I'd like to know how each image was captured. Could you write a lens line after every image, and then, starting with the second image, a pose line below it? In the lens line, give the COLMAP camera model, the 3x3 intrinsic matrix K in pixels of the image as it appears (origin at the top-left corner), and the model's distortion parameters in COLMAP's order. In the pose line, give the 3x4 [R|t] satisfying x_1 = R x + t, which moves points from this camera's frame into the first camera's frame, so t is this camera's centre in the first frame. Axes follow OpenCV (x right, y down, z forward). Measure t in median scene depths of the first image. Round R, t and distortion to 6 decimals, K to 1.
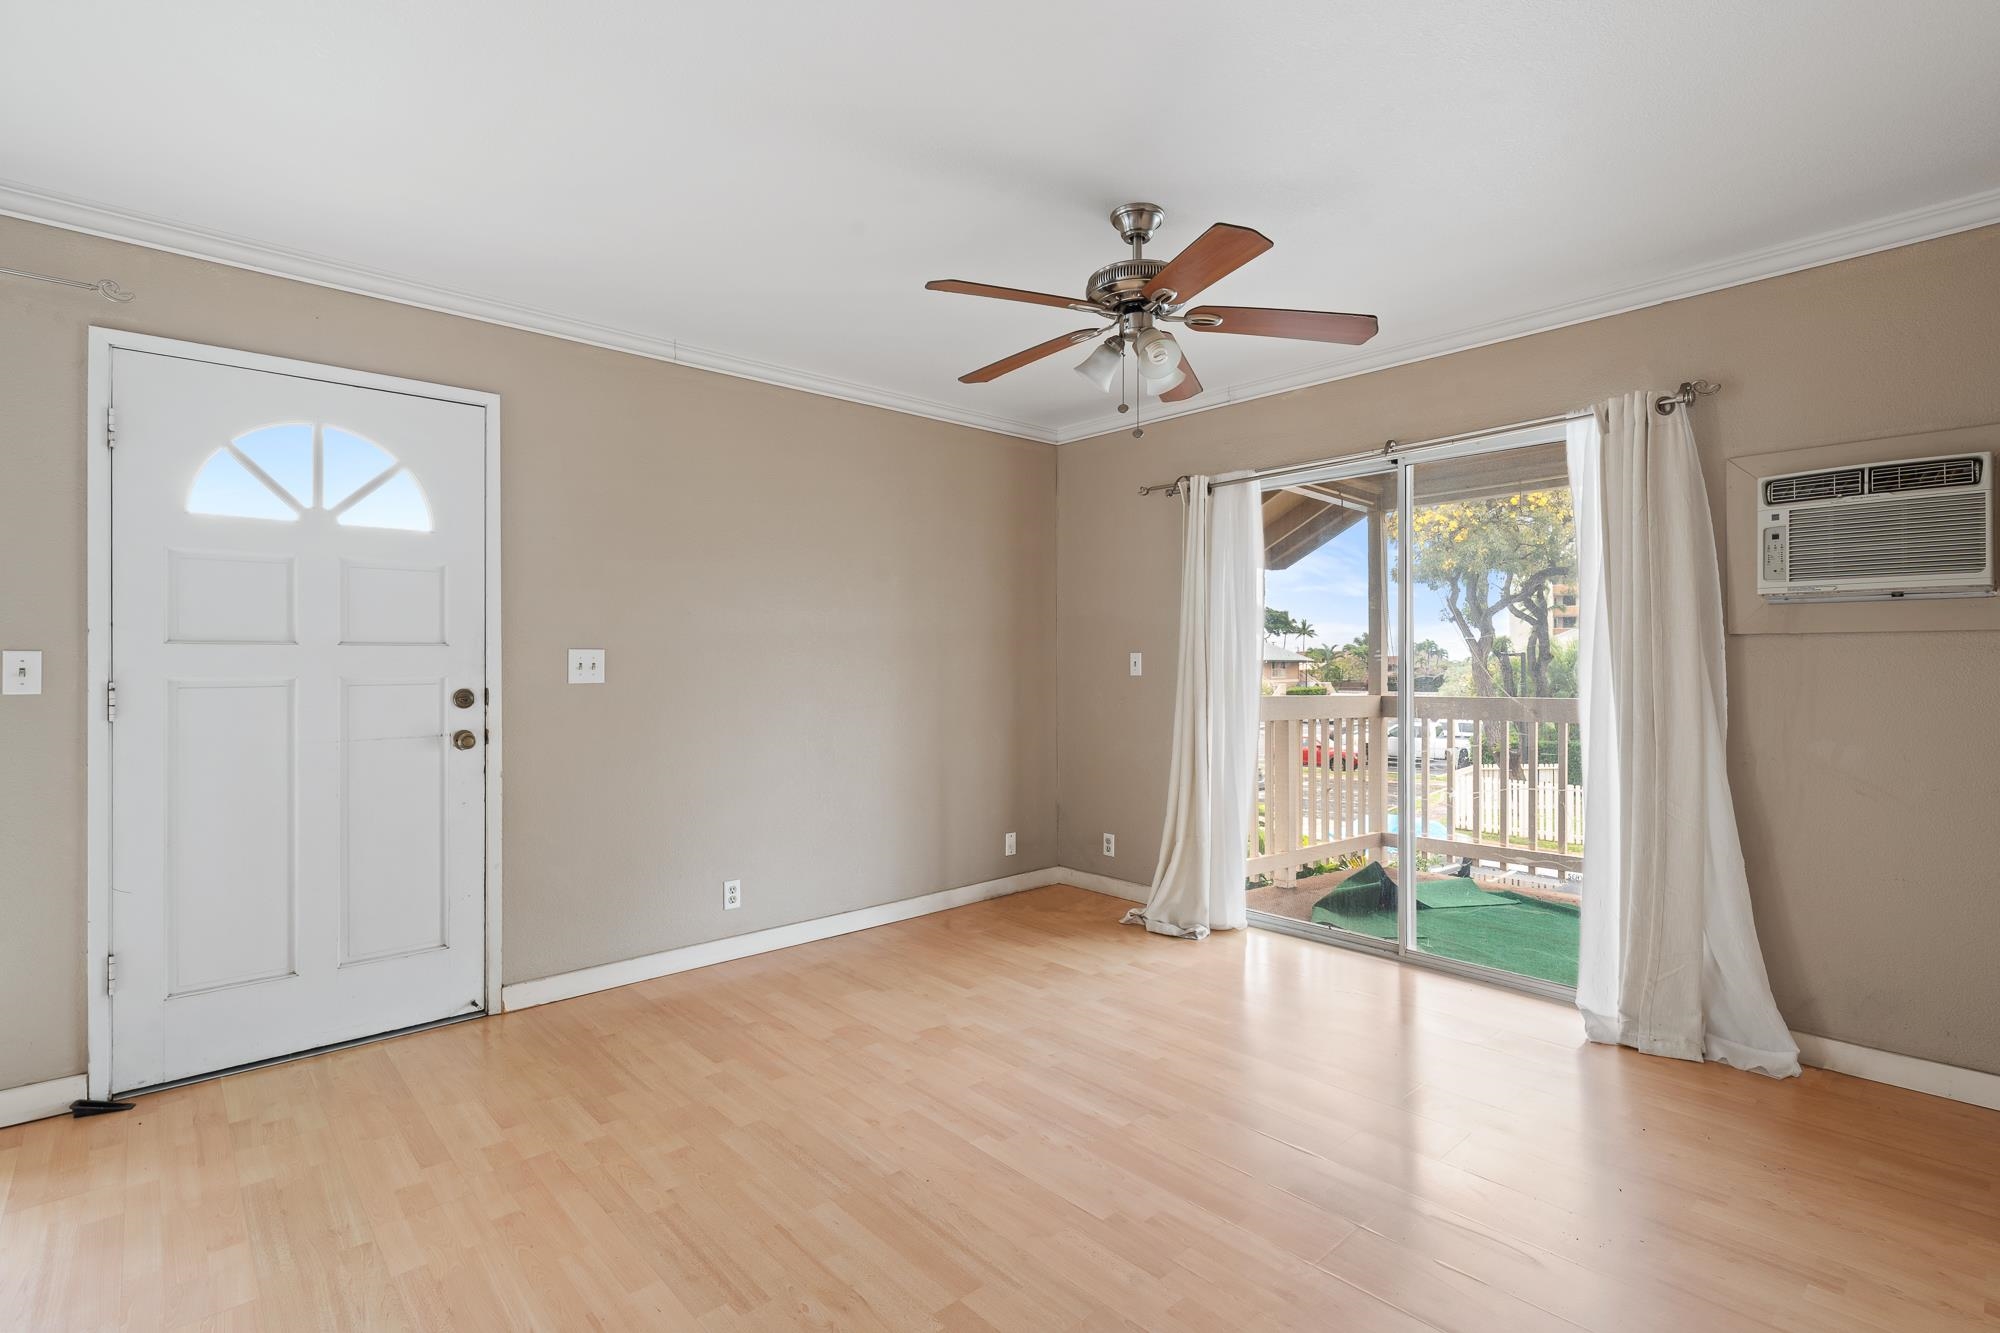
lens RADIAL K [[940.5, 0, 1001.4], [0, 940.5, 655.9], [0, 0, 1]] dist [-0.000696, 0.000876]
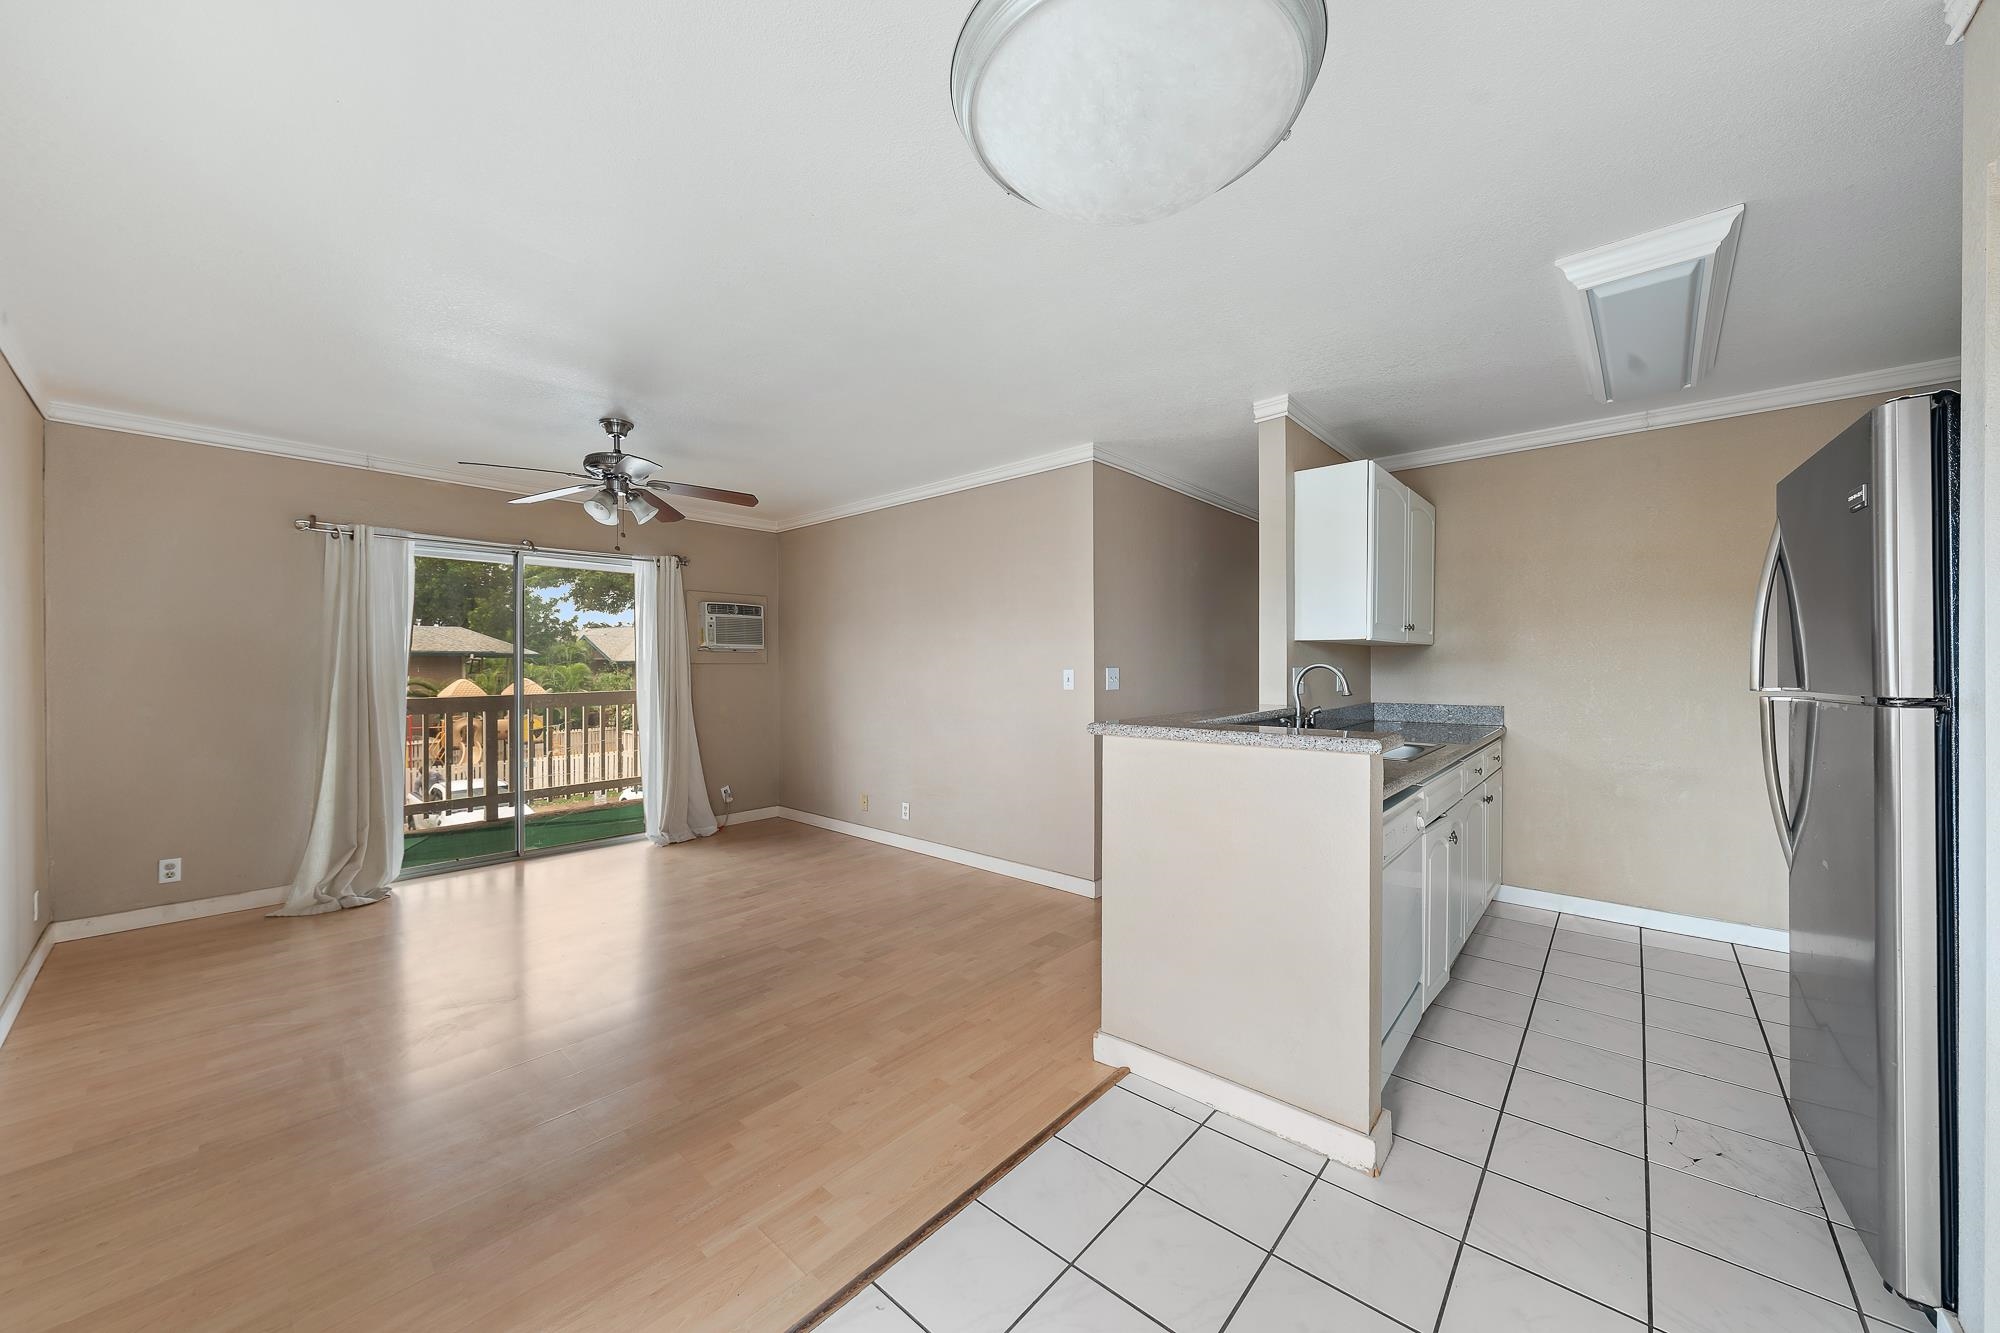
lens RADIAL K [[717.8, 0, 996.7], [0, 717.8, 663.7], [0, 0, 1]] dist [0.002102, 0.000597]
pose [[-0.098977, 0.003623, 0.995083, -1.042461], [-0.006582, 0.999969, -0.004295, -0.016946], [-0.995068, -0.006974, -0.098950, 0.356363]]
